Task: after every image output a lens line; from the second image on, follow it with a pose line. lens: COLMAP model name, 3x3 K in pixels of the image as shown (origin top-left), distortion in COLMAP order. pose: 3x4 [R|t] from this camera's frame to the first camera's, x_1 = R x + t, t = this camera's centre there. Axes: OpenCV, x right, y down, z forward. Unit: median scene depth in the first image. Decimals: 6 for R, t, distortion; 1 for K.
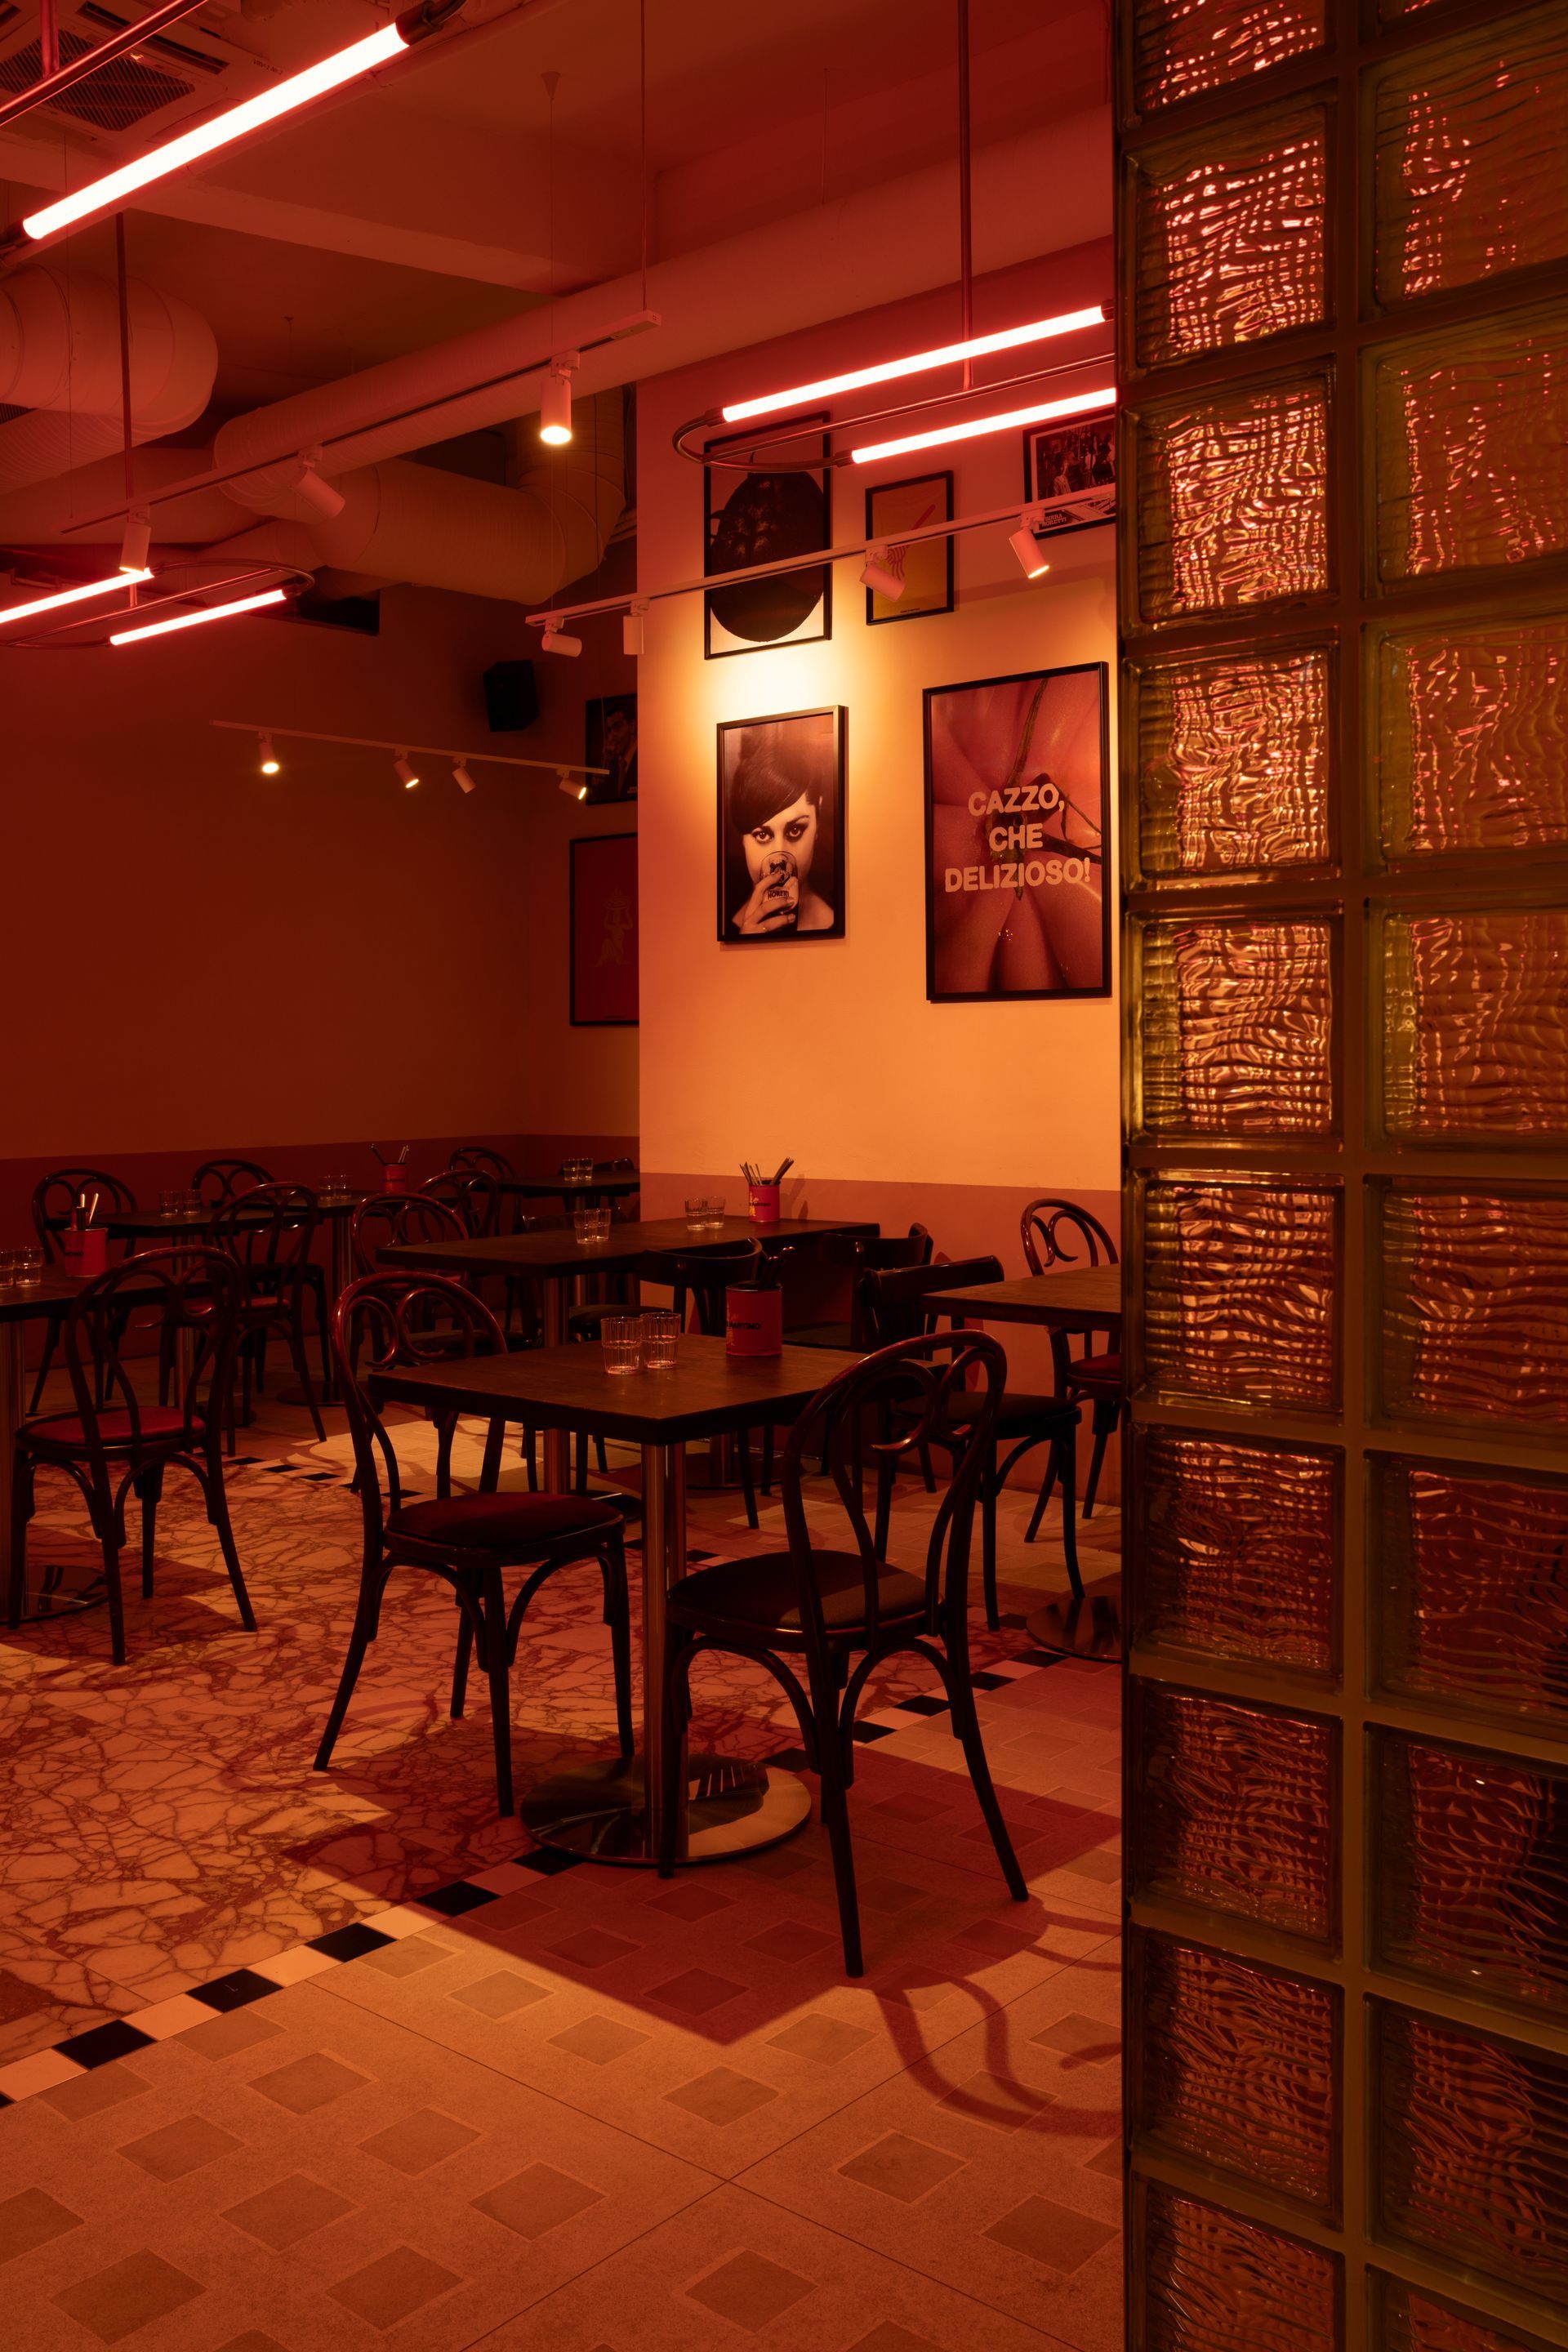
lens RADIAL K [[2065.2, 0, 740.9], [0, 2065.2, 1043.9], [0, 0, 1]] dist [-0.055299, -0.052895]
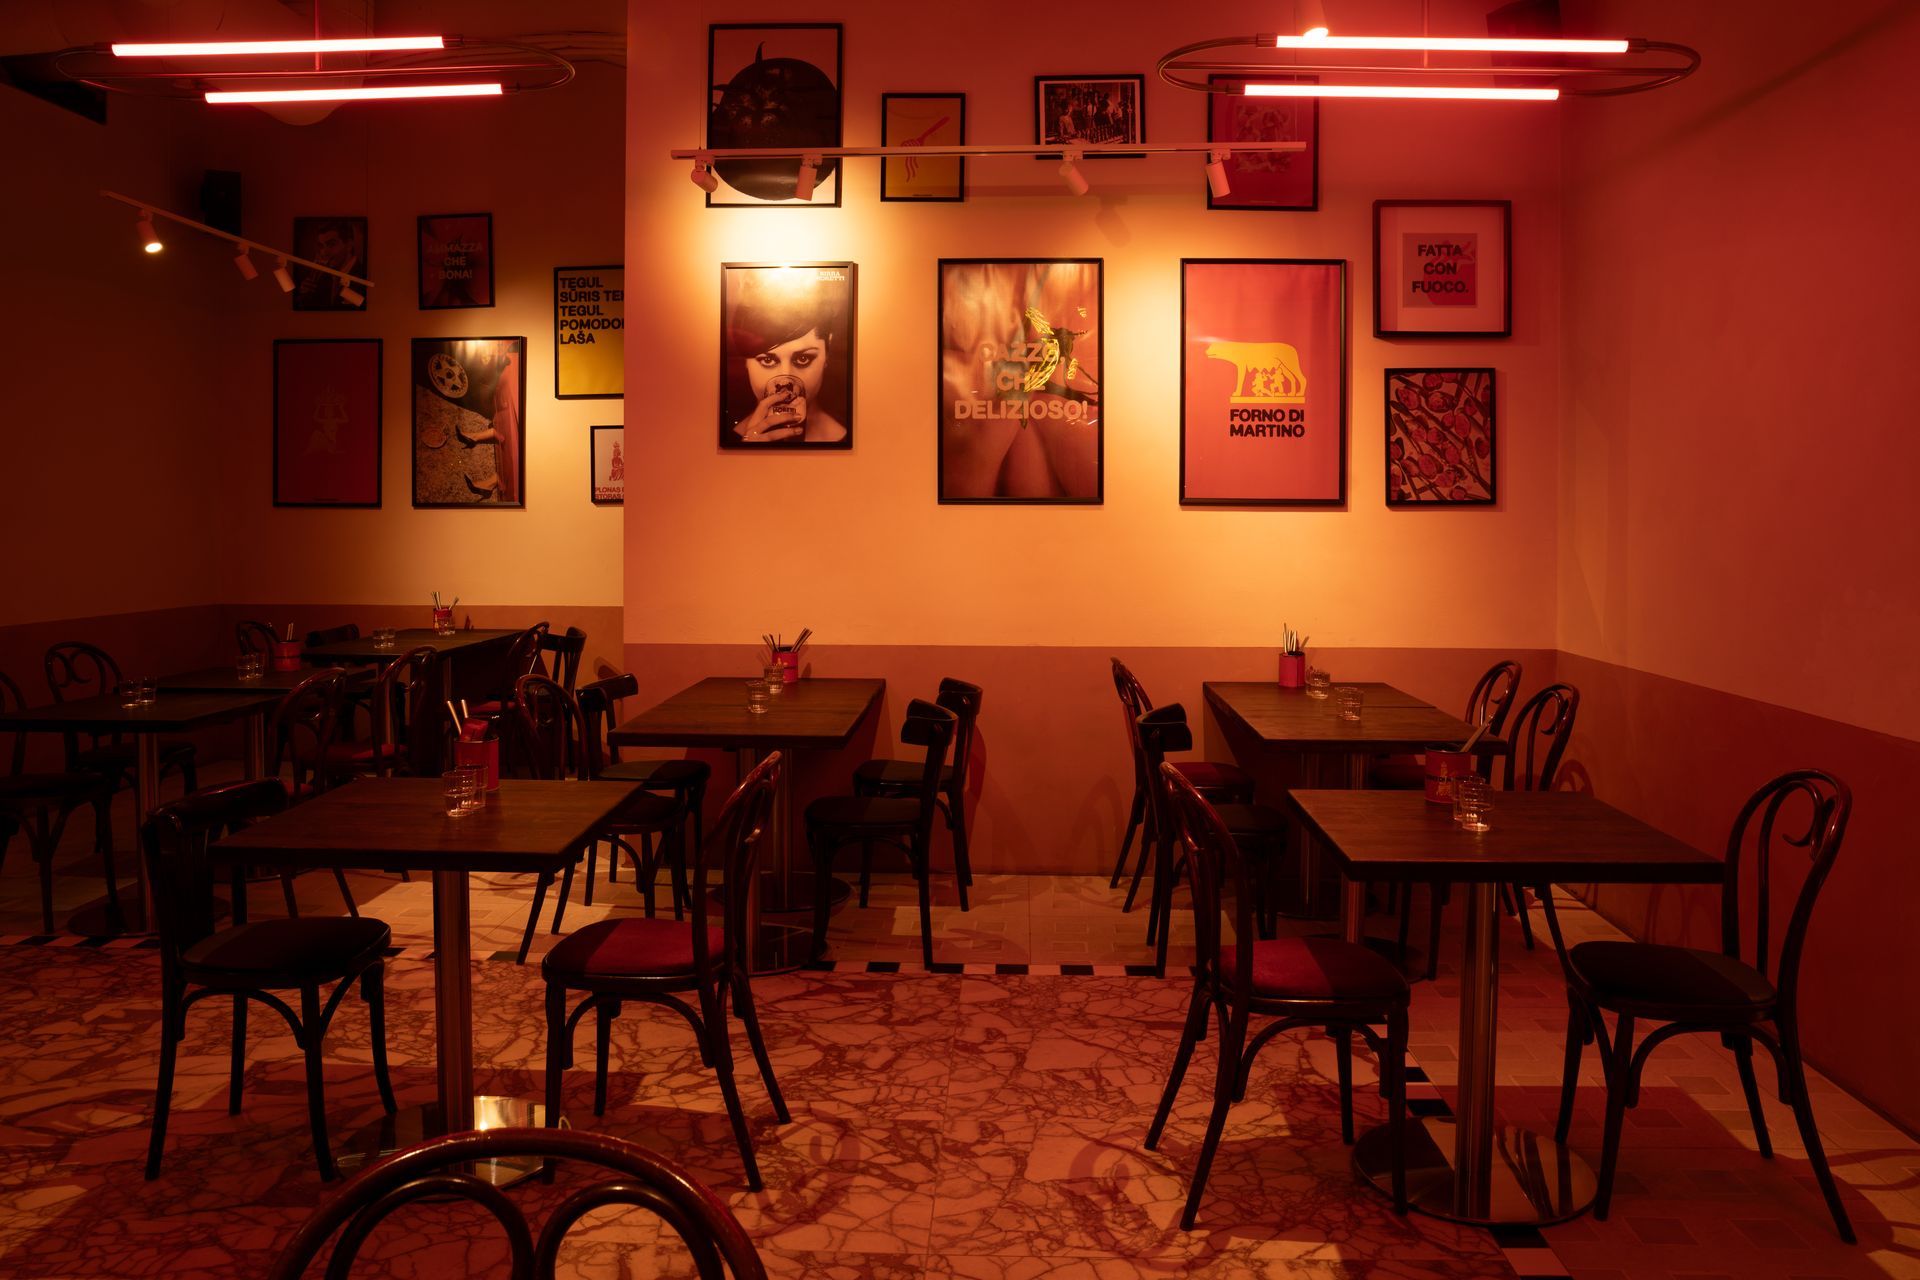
lens RADIAL K [[1451.6, 0, 897.6], [0, 1451.6, 502.3], [0, 0, 1]] dist [-0.097062, 0.046239]
pose [[0.784937, 0.018549, 0.619298, -0.488002], [-0.014773, 0.999828, -0.011223, -0.010609], [-0.619400, -0.000339, 0.785075, 0.312232]]
